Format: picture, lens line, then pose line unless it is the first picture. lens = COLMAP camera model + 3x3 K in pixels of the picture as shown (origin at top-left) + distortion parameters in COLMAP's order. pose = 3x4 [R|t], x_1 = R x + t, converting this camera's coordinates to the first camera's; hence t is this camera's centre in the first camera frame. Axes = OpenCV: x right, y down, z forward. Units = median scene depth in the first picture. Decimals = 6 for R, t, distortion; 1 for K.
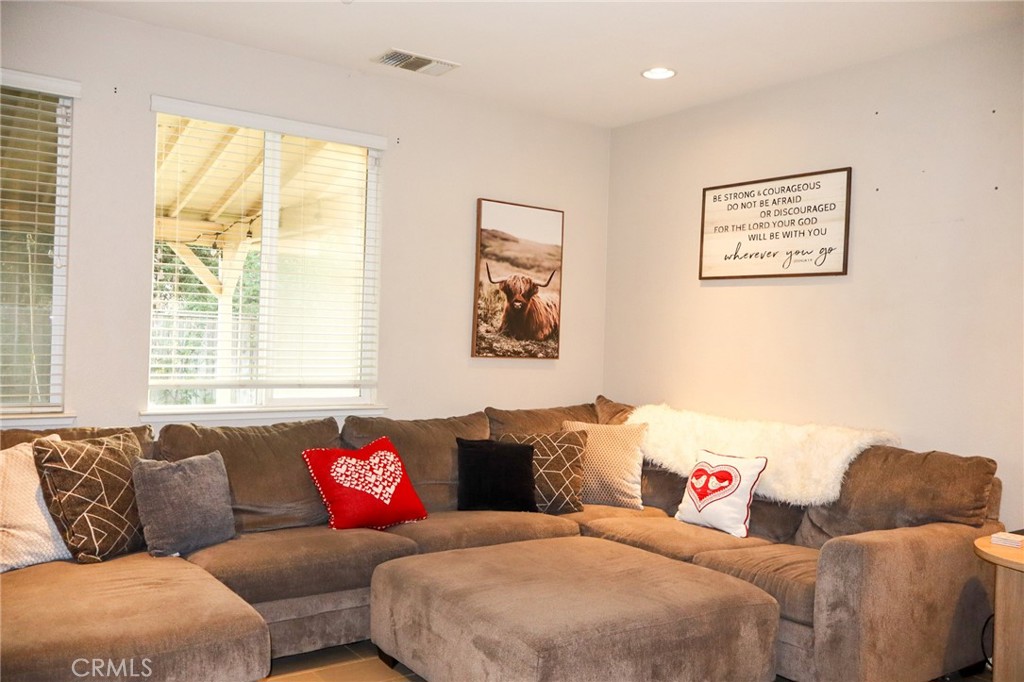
lens RADIAL K [[849.6, 0, 517.4], [0, 849.6, 341.8], [0, 0, 1]] dist [0.000562, 0.003861]
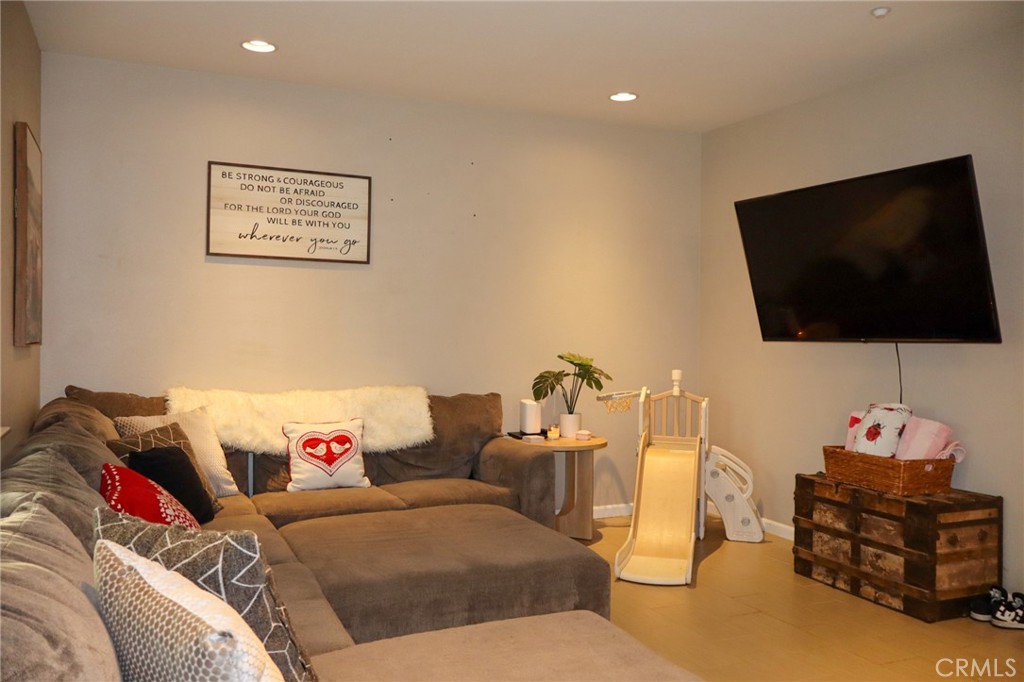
lens RADIAL K [[849.6, 0, 512.5], [0, 849.6, 340.2], [0, 0, 1]] dist [0.000562, 0.003861]
pose [[0.226757, -0.034487, 0.973341, -0.733505], [0.000189, 0.999374, 0.035365, -0.011374], [-0.973951, -0.007835, 0.226622, 0.491606]]
